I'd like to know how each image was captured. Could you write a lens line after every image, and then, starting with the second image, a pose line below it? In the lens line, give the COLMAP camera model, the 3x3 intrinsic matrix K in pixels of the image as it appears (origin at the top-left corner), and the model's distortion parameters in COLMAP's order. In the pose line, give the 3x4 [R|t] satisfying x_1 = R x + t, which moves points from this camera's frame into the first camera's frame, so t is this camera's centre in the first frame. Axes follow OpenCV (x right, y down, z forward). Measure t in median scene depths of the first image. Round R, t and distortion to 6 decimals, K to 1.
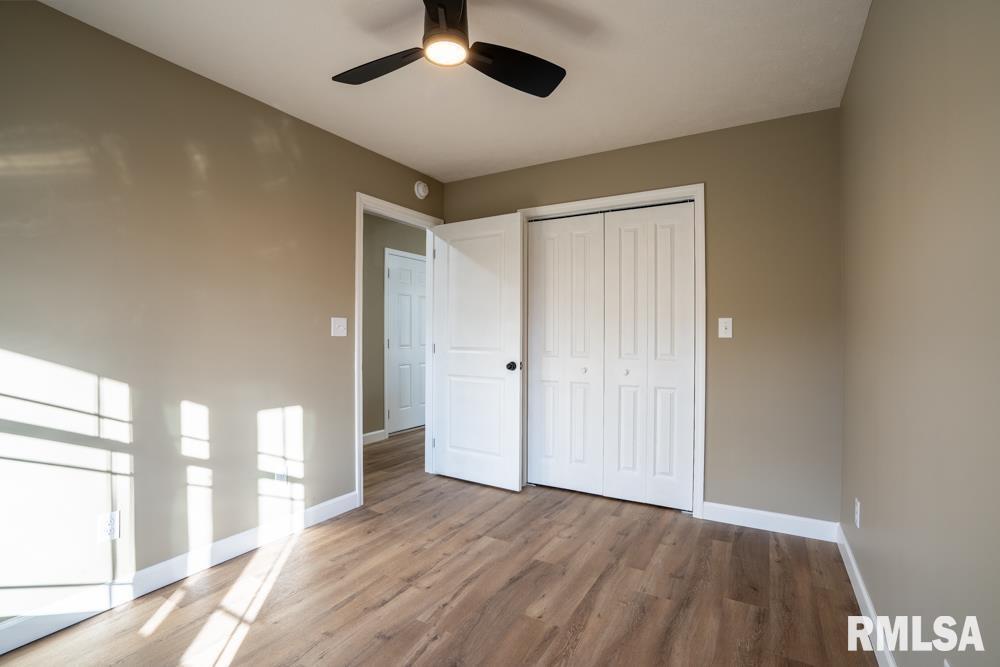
lens RADIAL K [[458.2, 0, 501.5], [0, 458.2, 331.4], [0, 0, 1]] dist [-0.052344, 0.012397]
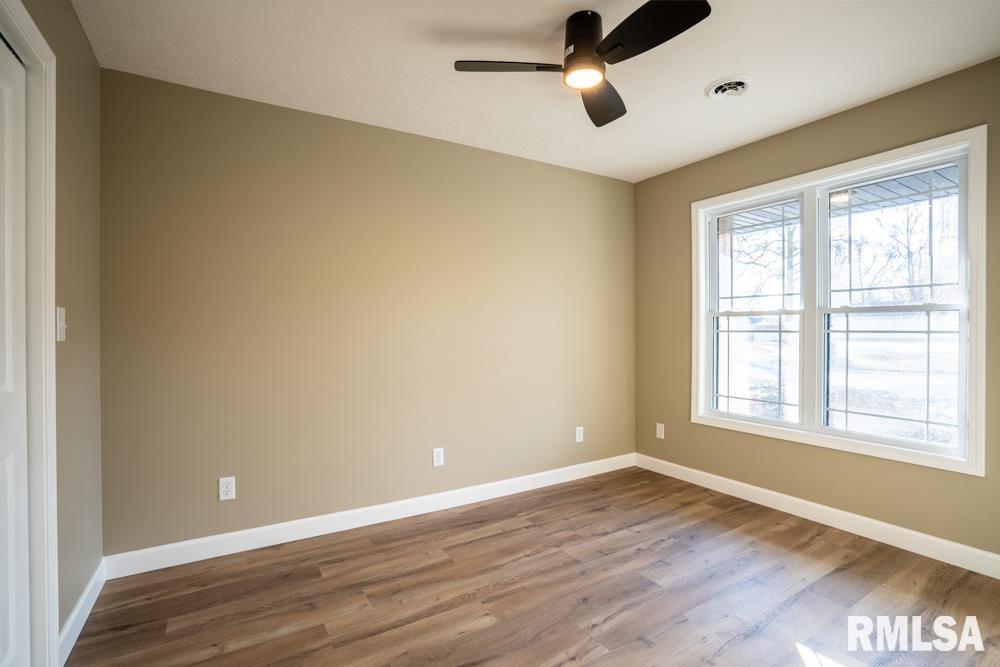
lens RADIAL K [[458.2, 0, 500.4], [0, 458.2, 333.1], [0, 0, 1]] dist [-0.052344, 0.012397]
pose [[-0.876588, 0.002226, 0.481236, -0.432215], [0.005155, 0.999975, 0.004765, 0.003972], [-0.481213, 0.006657, -0.876578, 1.895845]]
